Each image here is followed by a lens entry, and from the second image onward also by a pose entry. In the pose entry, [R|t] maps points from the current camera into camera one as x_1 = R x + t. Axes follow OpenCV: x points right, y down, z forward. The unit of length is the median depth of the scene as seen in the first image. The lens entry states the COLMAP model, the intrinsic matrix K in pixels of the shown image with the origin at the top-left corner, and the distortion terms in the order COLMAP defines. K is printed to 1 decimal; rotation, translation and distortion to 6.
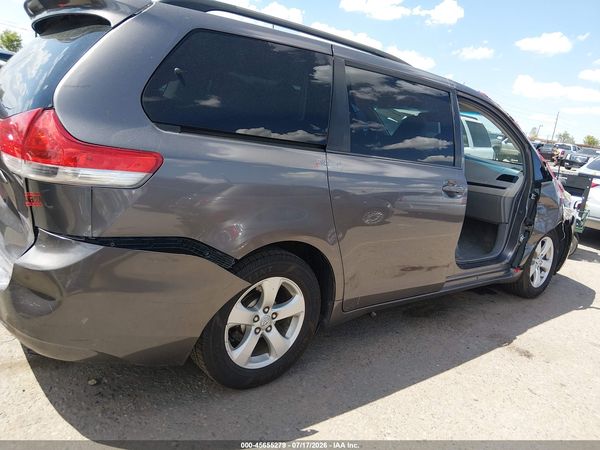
lens RADIAL K [[474.1, 0, 300.0], [0, 474.1, 225.0], [0, 0, 1]] dist [0.085907, -0.140146]
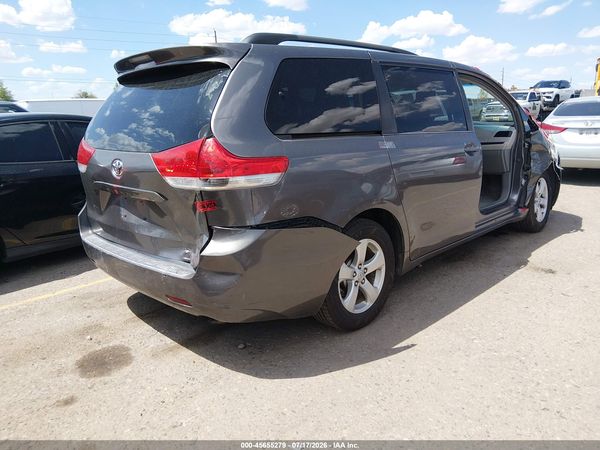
lens RADIAL K [[487.3, 0, 309.5], [0, 487.3, 220.9], [0, 0, 1]] dist [0.110023, -0.158081]
pose [[0.980138, -0.182131, 0.078476, -0.204314], [0.181646, 0.983274, 0.013328, 0.012159], [-0.079591, 0.001192, 0.996827, -0.211053]]
